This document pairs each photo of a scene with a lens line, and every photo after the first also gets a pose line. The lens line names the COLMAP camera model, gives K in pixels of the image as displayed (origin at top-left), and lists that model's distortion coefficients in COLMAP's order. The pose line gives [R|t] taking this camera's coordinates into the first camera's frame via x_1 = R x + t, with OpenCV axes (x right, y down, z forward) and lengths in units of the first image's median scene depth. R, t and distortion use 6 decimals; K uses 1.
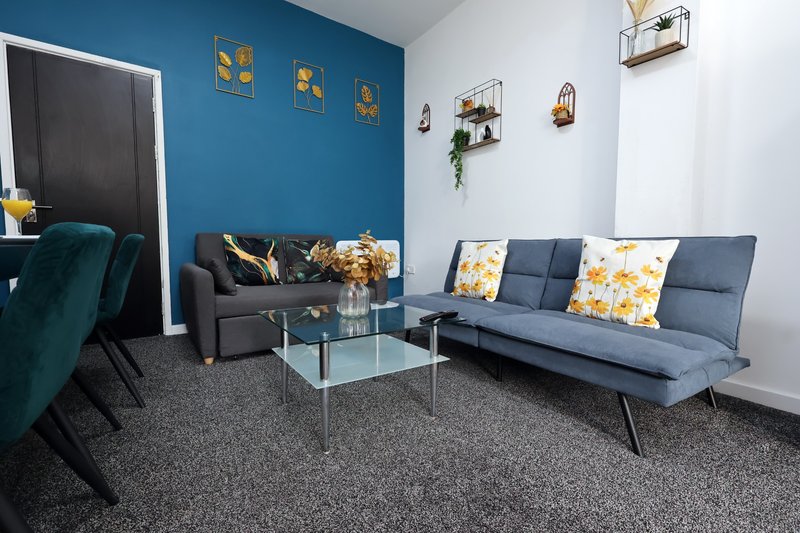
lens RADIAL K [[369.7, 0, 401.4], [0, 369.7, 268.2], [0, 0, 1]] dist [-0.008734, 0.000189]
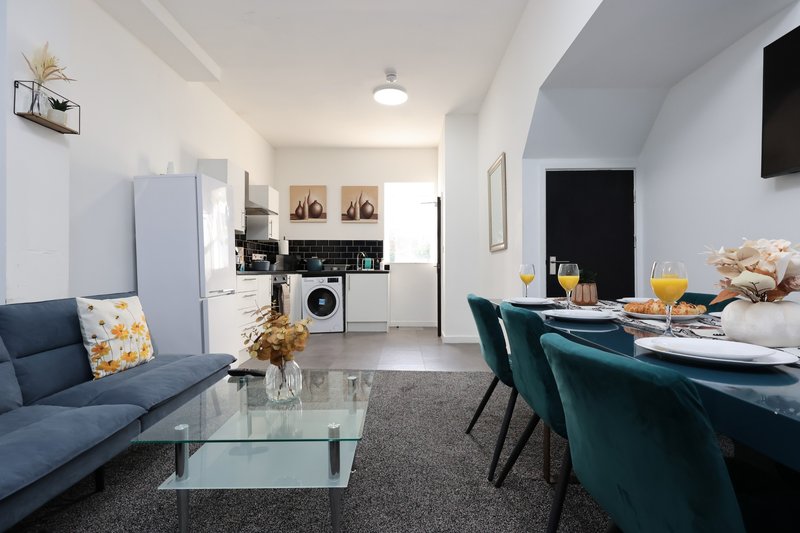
lens RADIAL K [[369.7, 0, 401.4], [0, 369.7, 268.2], [0, 0, 1]] dist [-0.008734, 0.000189]
pose [[-0.843016, -0.004391, 0.537870, -0.487827], [0.033173, 0.997639, 0.060138, -0.132012], [-0.536864, 0.068540, -0.840880, 0.914520]]
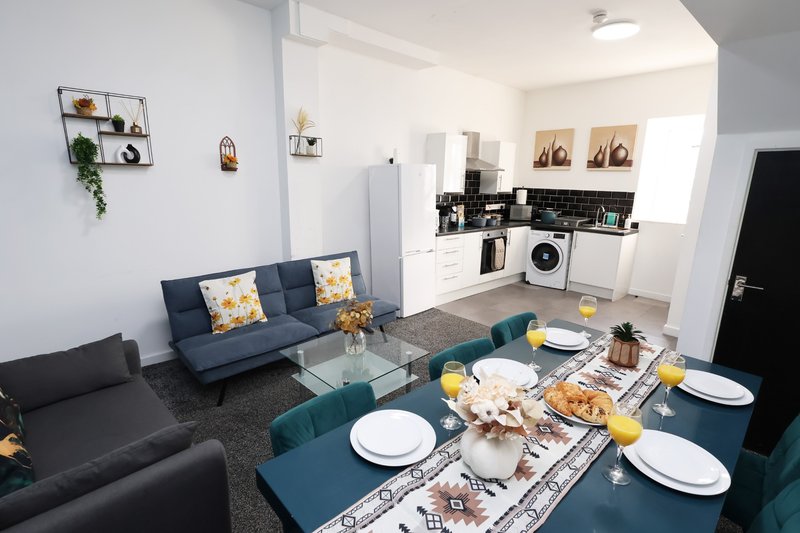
lens RADIAL K [[380.6, 0, 399.2], [0, 380.6, 268.3], [0, 0, 1]] dist [-0.013202, -0.000289]
pose [[-0.180457, -0.234588, 0.955198, -0.872975], [0.049306, 0.967763, 0.246989, -0.321910], [-0.982346, 0.091668, -0.163073, 0.605479]]
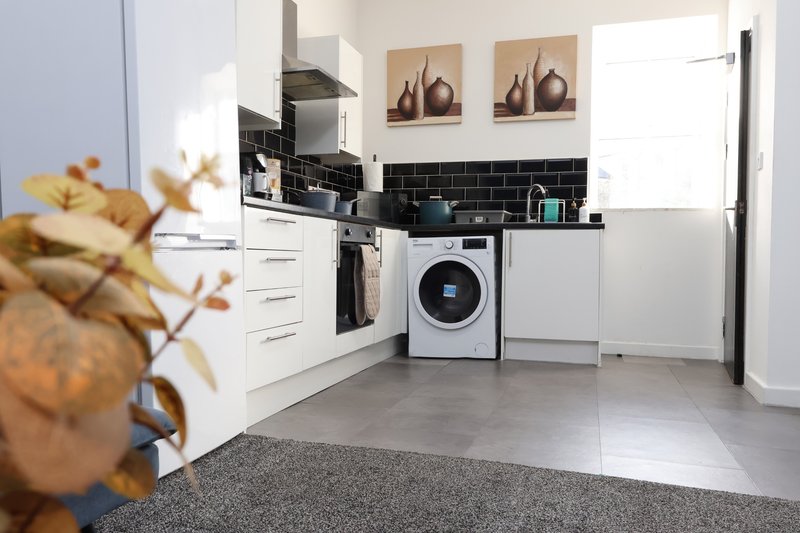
lens RADIAL K [[620.7, 0, 400.0], [0, 620.7, 266.5], [0, 0, 1]] dist [0.006433, 0.003505]
pose [[-0.651022, -0.028907, 0.758508, -0.144874], [0.039333, 0.996647, 0.071741, -0.023081], [-0.758039, 0.076539, -0.647702, 0.571207]]
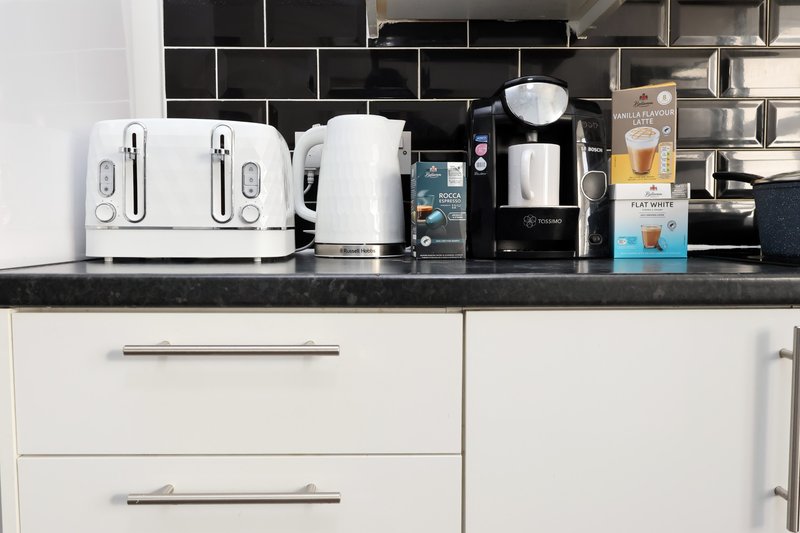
lens RADIAL K [[658.0, 0, 392.1], [0, 658.0, 268.9], [0, 0, 1]] dist [-0.011183, -0.003357]
pose [[0.521186, -0.062908, 0.851122, 0.489802], [0.070819, 0.997028, 0.030326, -0.065697], [-0.850500, 0.044470, 0.524092, -0.081317]]
